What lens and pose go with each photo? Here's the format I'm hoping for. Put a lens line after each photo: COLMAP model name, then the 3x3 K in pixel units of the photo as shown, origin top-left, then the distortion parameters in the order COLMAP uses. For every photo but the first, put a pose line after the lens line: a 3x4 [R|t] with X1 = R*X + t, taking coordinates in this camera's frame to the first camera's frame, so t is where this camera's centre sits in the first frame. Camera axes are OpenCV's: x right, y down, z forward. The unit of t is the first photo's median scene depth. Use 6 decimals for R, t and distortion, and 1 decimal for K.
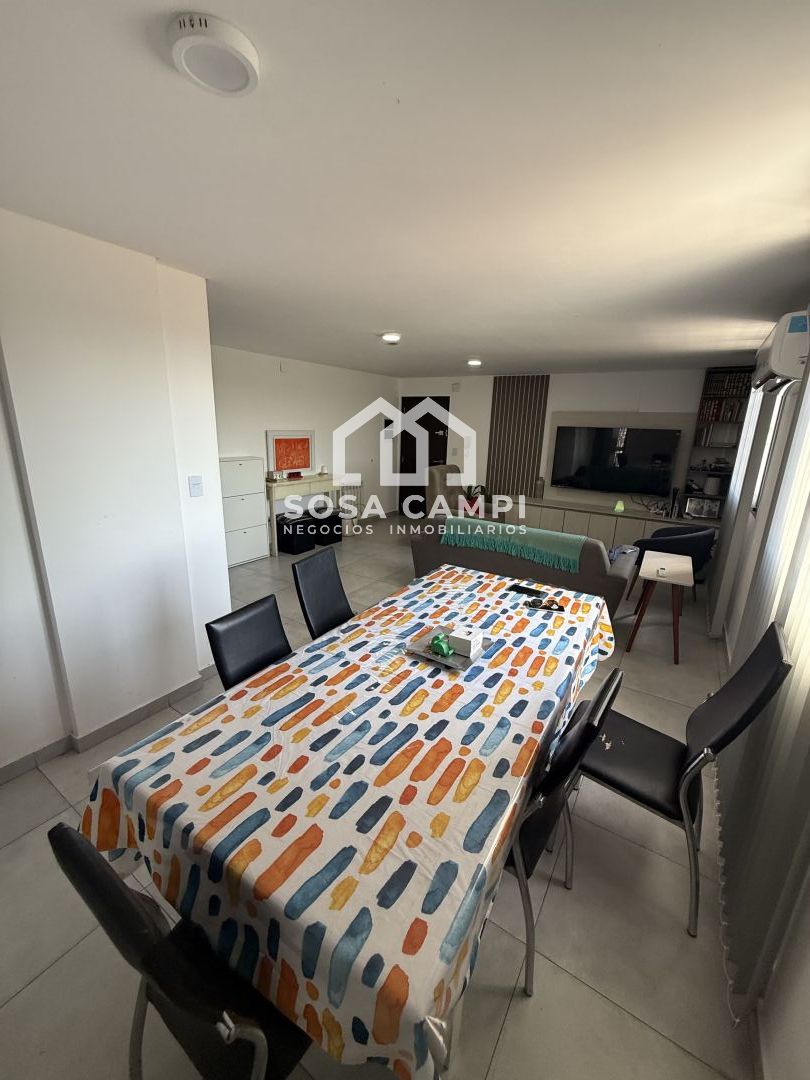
lens RADIAL K [[433.4, 0, 406.4], [0, 433.4, 532.8], [0, 0, 1]] dist [0.000848, -0.000105]
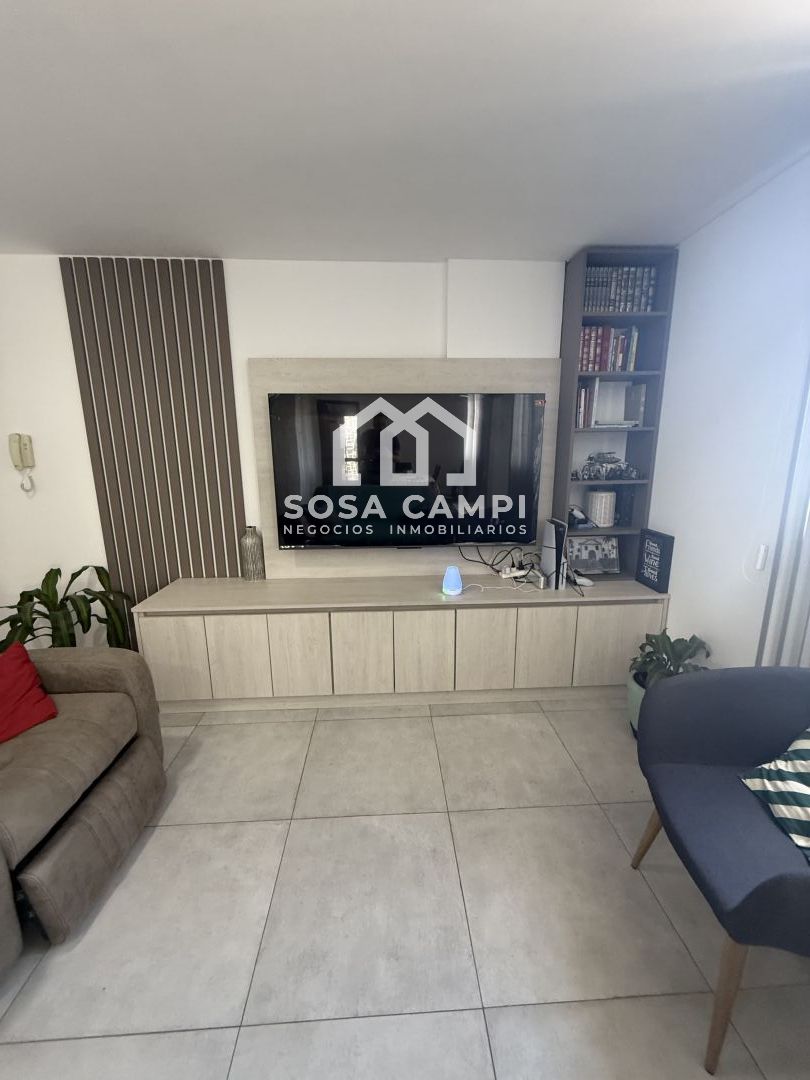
lens RADIAL K [[433.4, 0, 406.6], [0, 433.4, 540.0], [0, 0, 1]] dist [0.000848, -0.000105]
pose [[0.814153, -0.153906, 0.559881, 0.213038], [0.172358, 0.984830, 0.020084, -0.105619], [-0.554479, 0.080148, 0.828329, 0.623349]]
